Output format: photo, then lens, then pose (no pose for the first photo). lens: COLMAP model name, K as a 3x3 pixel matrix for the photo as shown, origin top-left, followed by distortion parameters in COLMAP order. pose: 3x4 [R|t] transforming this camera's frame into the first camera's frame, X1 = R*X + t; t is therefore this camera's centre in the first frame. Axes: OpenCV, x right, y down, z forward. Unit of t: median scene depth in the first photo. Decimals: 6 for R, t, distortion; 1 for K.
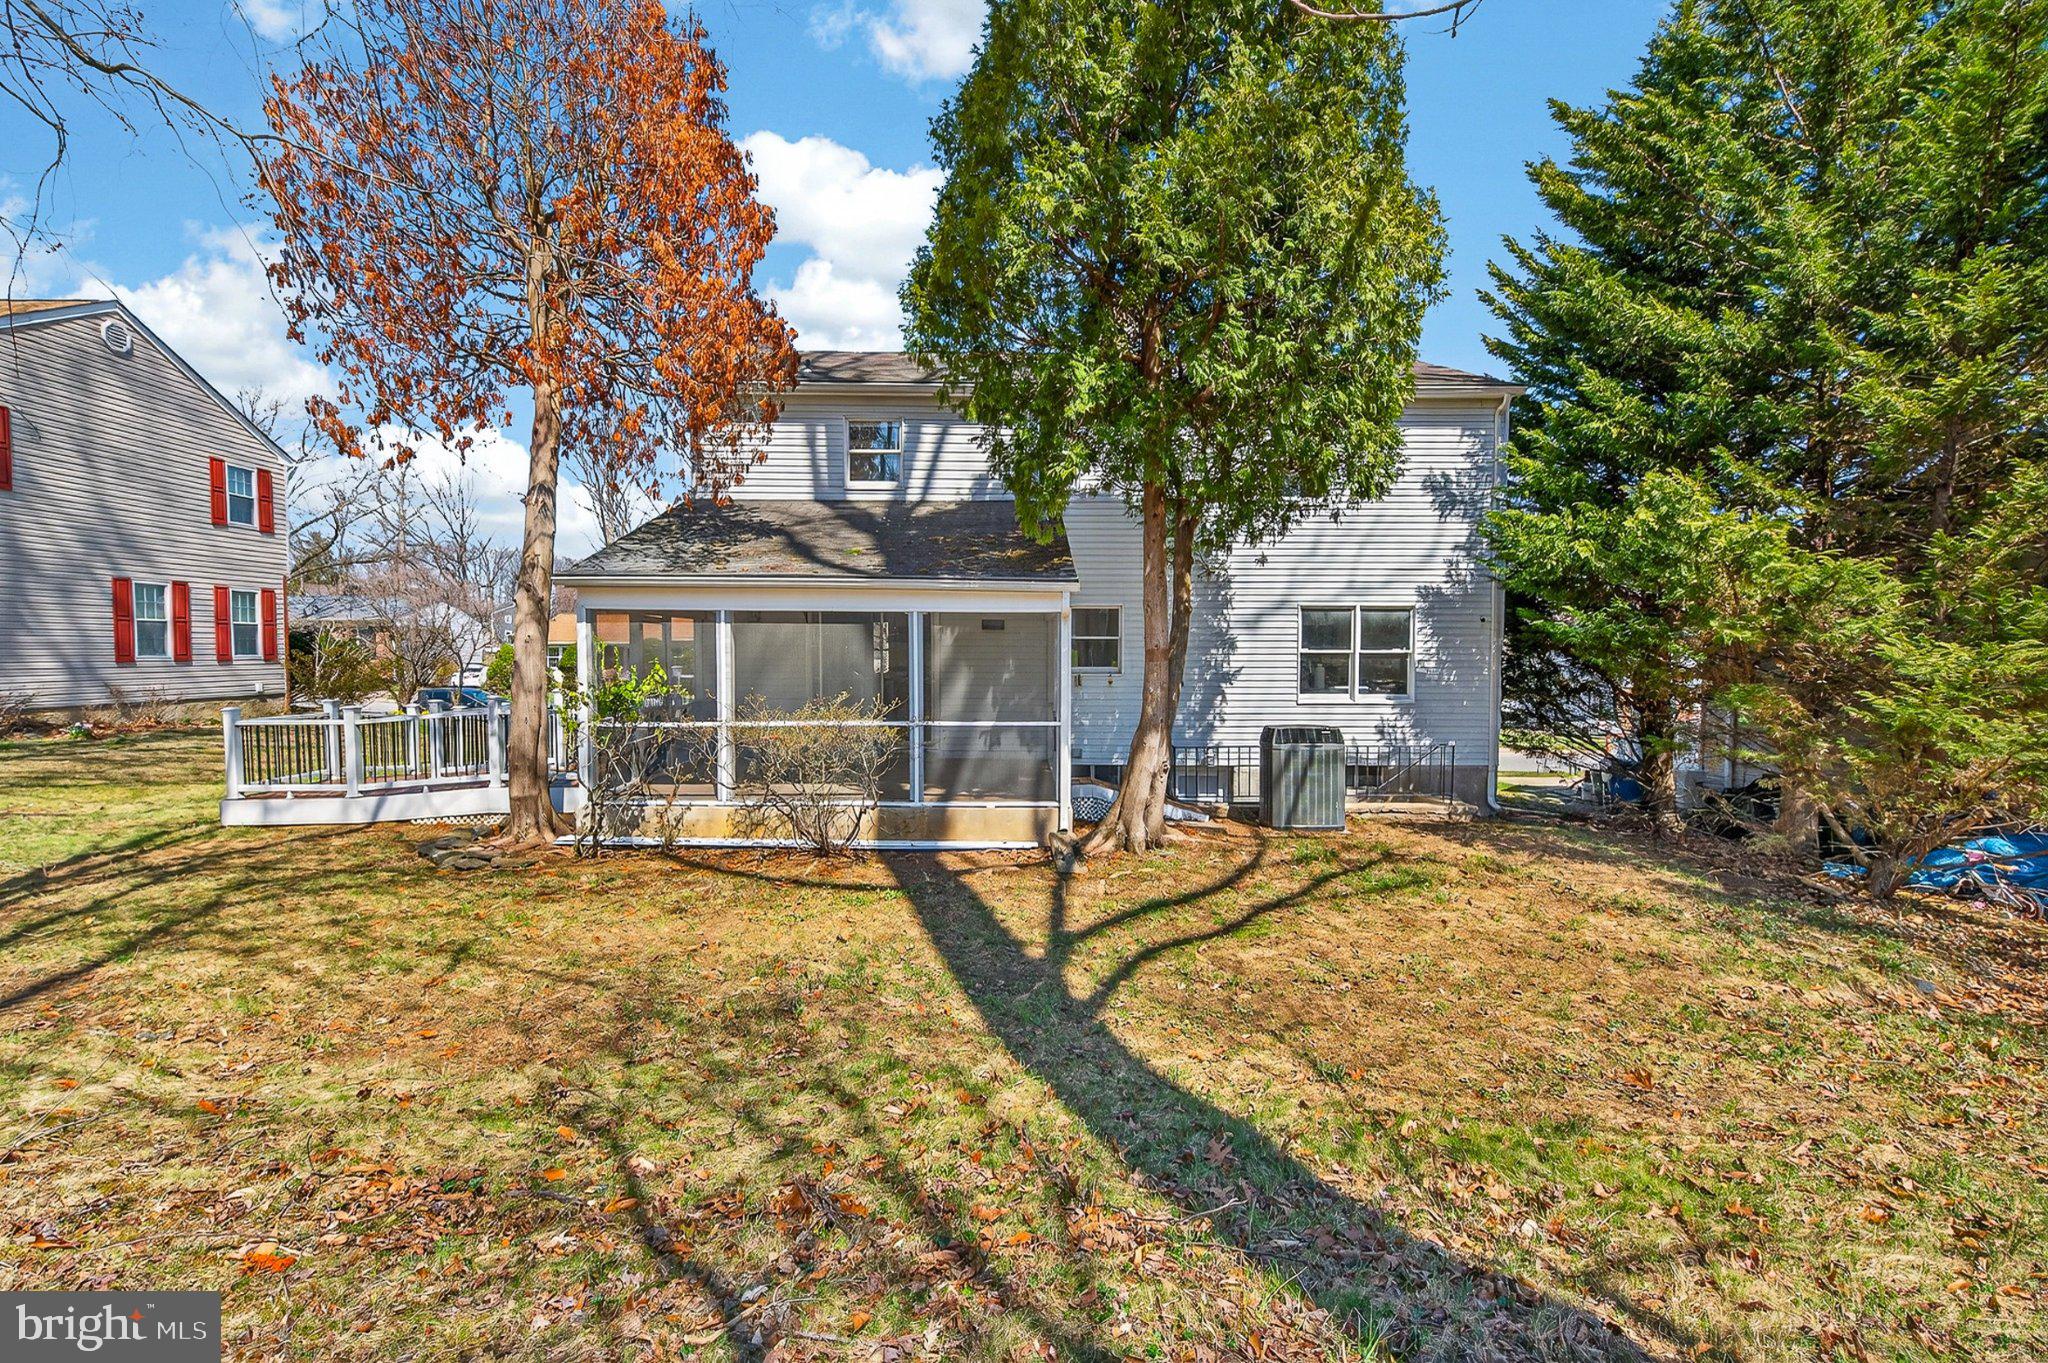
lens RADIAL K [[920.7, 0, 1020.3], [0, 920.7, 676.8], [0, 0, 1]] dist [0.001187, 0.000160]
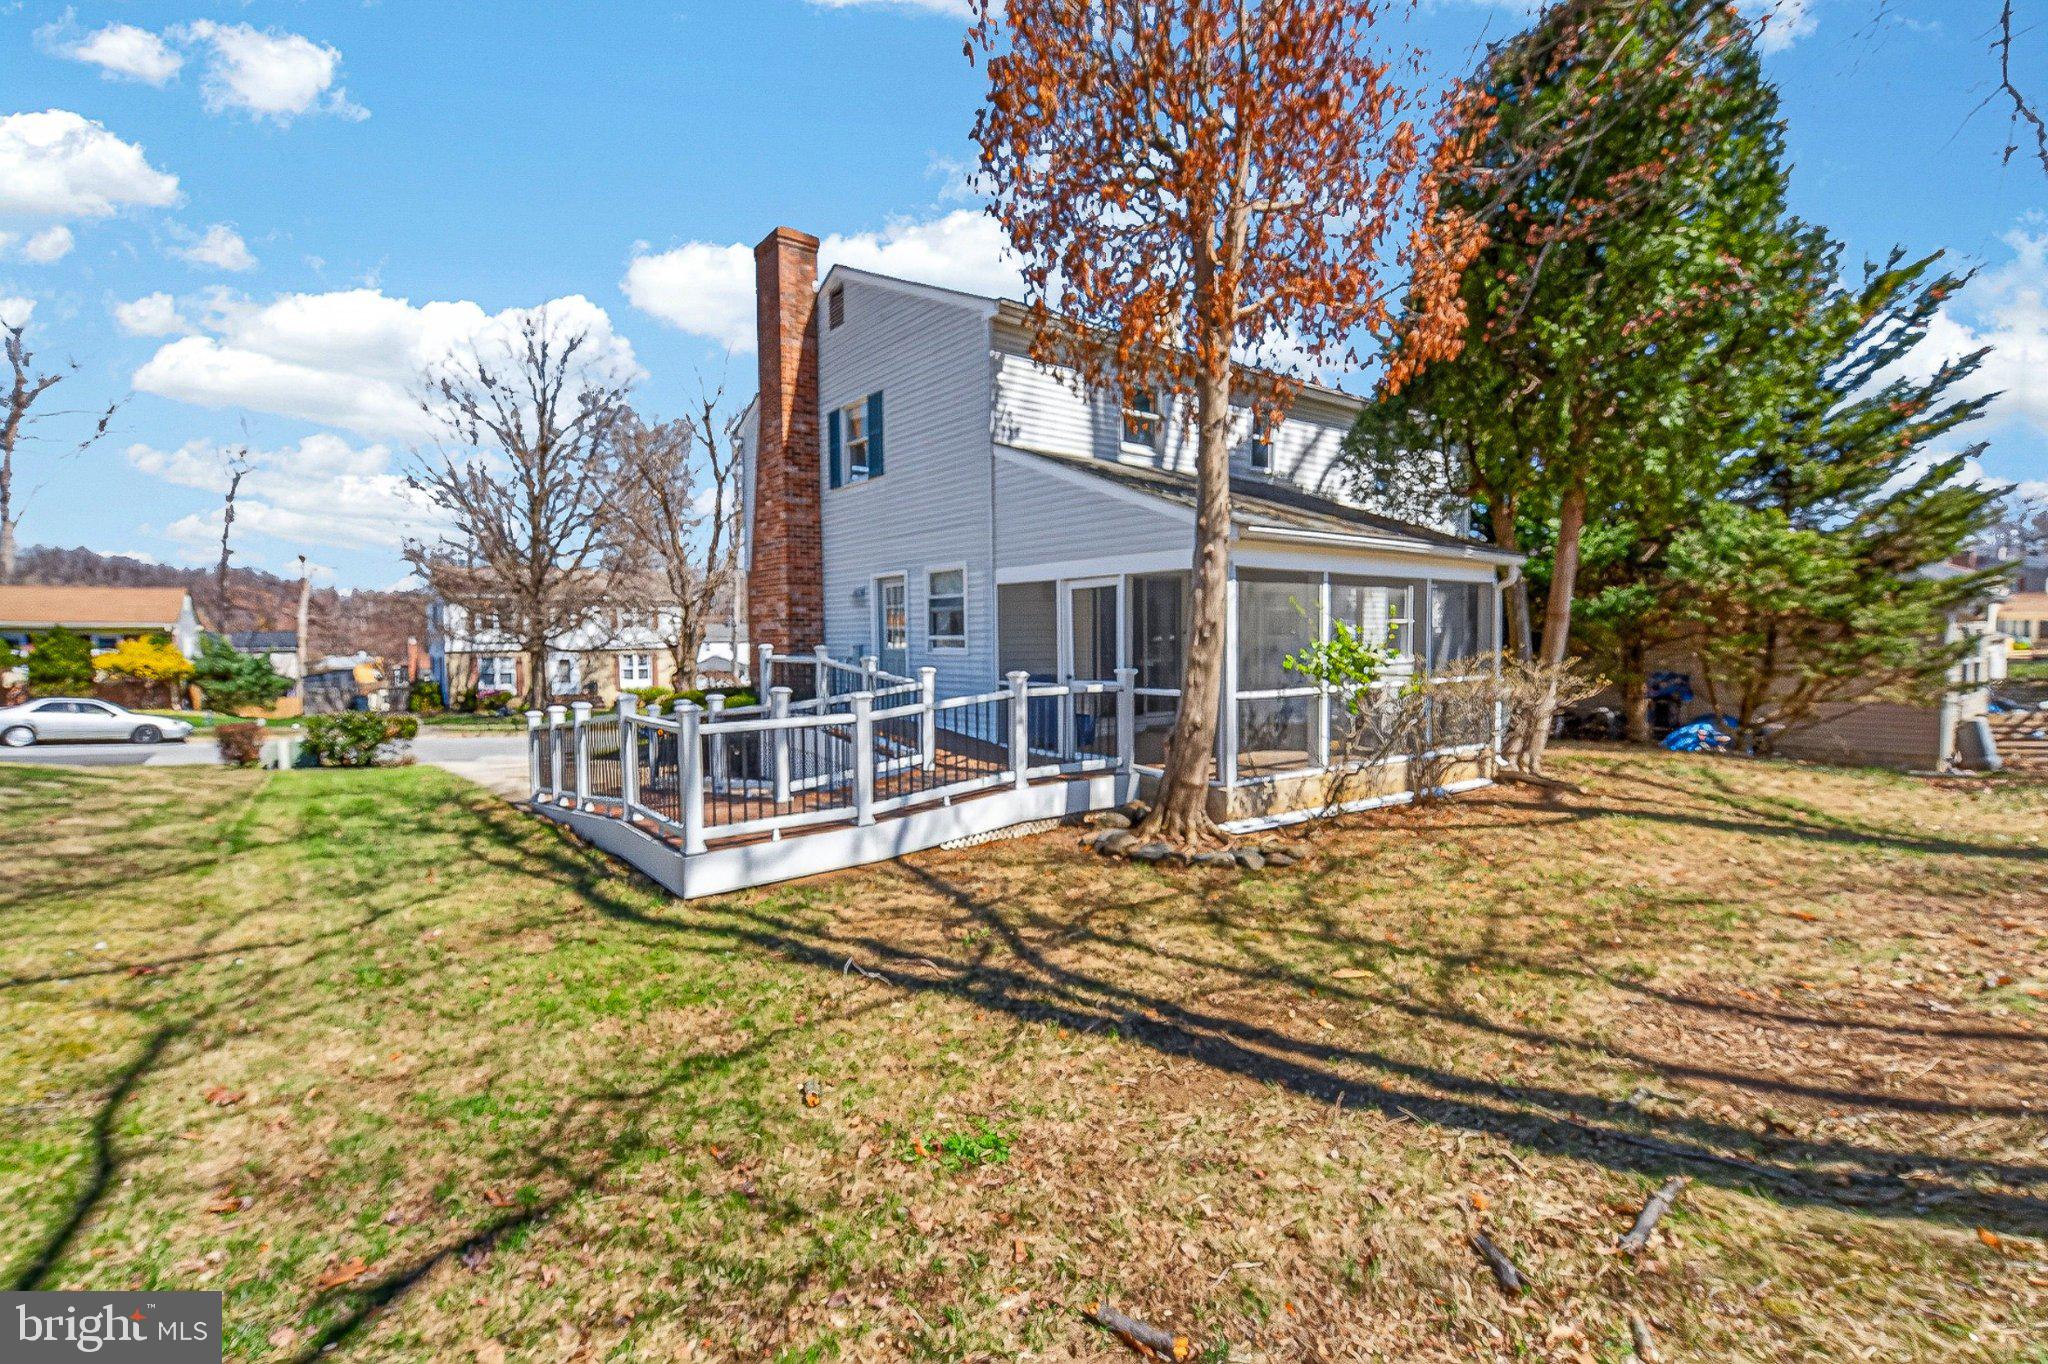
lens RADIAL K [[920.7, 0, 1020.3], [0, 920.7, 677.3], [0, 0, 1]] dist [0.001187, 0.000160]
pose [[0.797792, -0.037798, 0.601747, -1.043916], [0.029933, 0.999285, 0.023084, 0.006636], [-0.602189, -0.000405, 0.798353, 0.372258]]
